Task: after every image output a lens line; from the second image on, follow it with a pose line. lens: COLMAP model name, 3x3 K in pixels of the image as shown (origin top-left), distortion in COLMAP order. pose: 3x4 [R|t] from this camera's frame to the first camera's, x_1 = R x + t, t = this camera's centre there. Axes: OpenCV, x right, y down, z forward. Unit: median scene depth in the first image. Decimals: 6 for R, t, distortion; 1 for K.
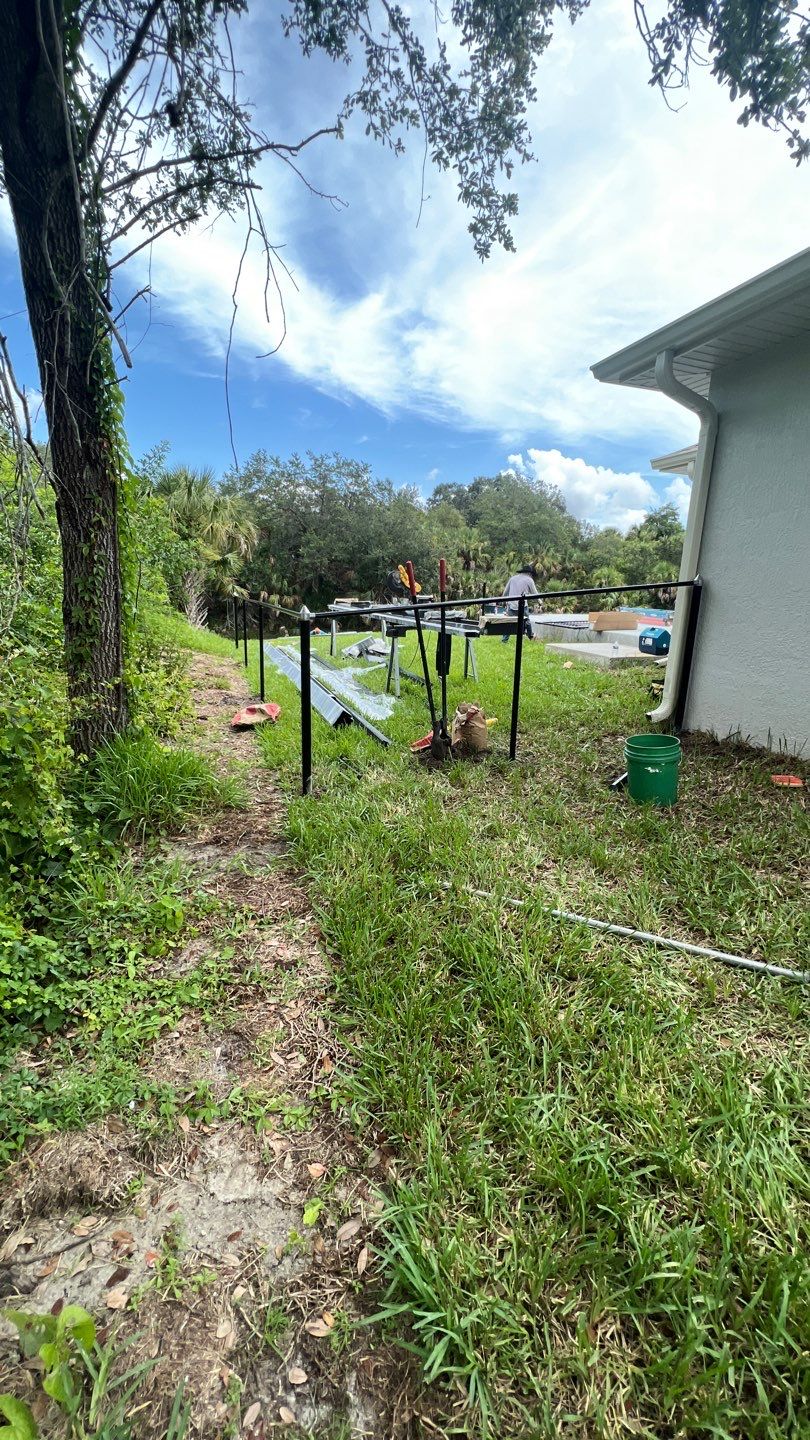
lens RADIAL K [[587.7, 0, 405.0], [0, 587.7, 720.0], [0, 0, 1]] dist [-0.000255, -0.000297]
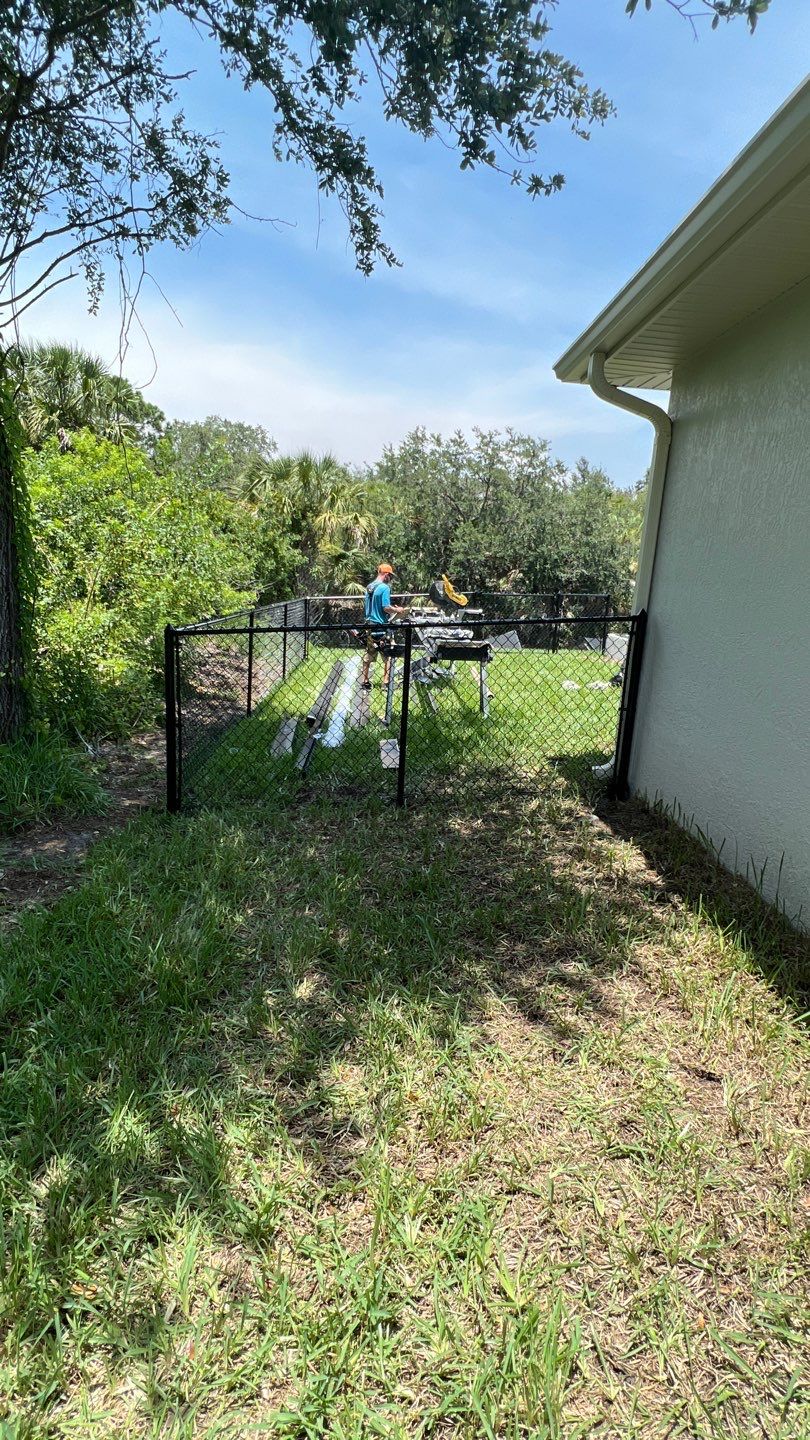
lens RADIAL K [[735.7, 0, 405.0], [0, 735.7, 720.0], [0, 0, 1]] dist [-0.001621, -0.000474]
pose [[0.959969, 0.084983, -0.266902, 0.505420], [-0.096344, 0.994904, -0.029739, -0.025110], [0.263015, 0.054263, 0.963265, -0.098162]]
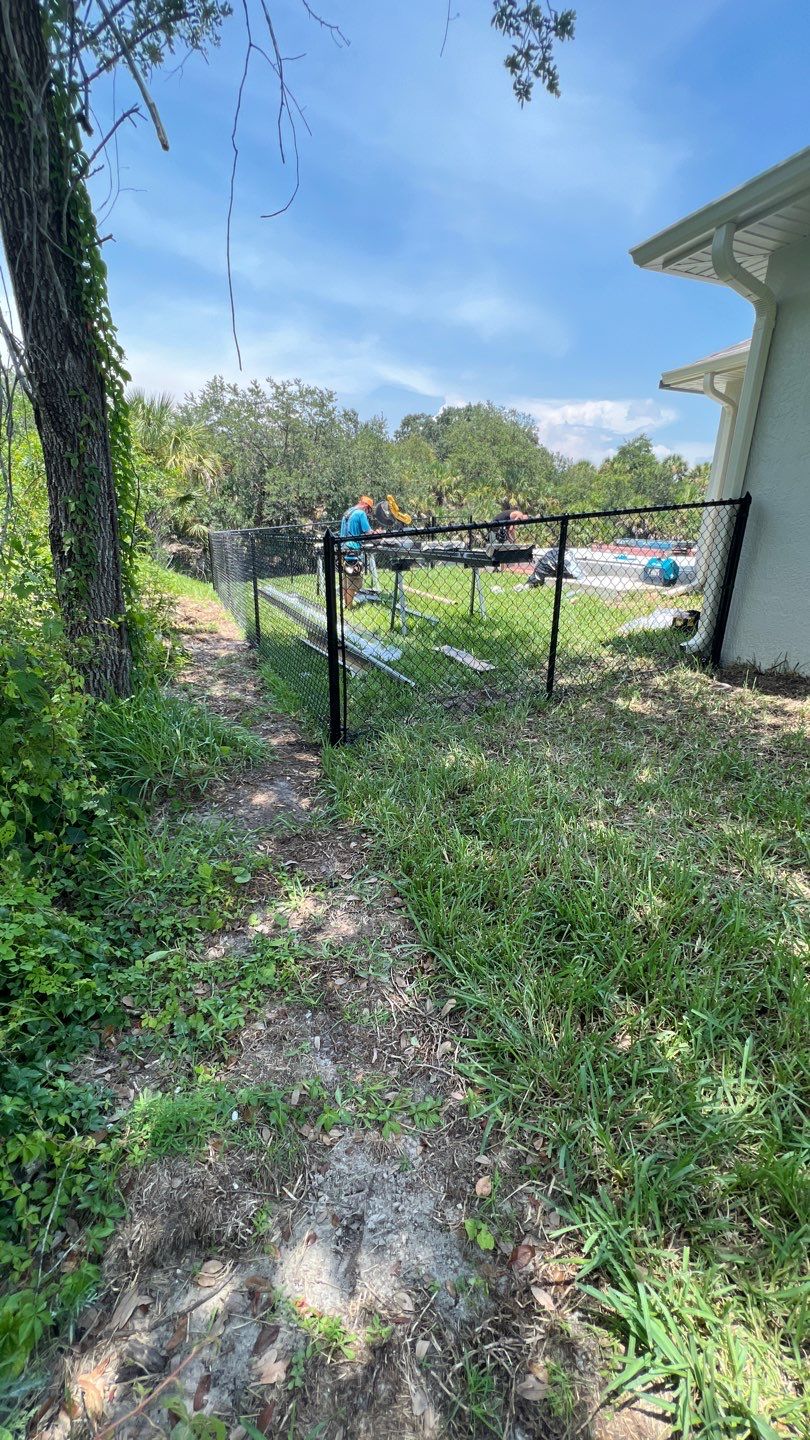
lens RADIAL K [[587.7, 0, 405.0], [0, 587.7, 720.0], [0, 0, 1]] dist [-0.000255, -0.000297]
pose [[0.998326, -0.031831, 0.048298, -0.098185], [0.027133, 0.995109, 0.094981, 0.009358], [-0.051085, -0.093511, 0.994307, 0.084414]]
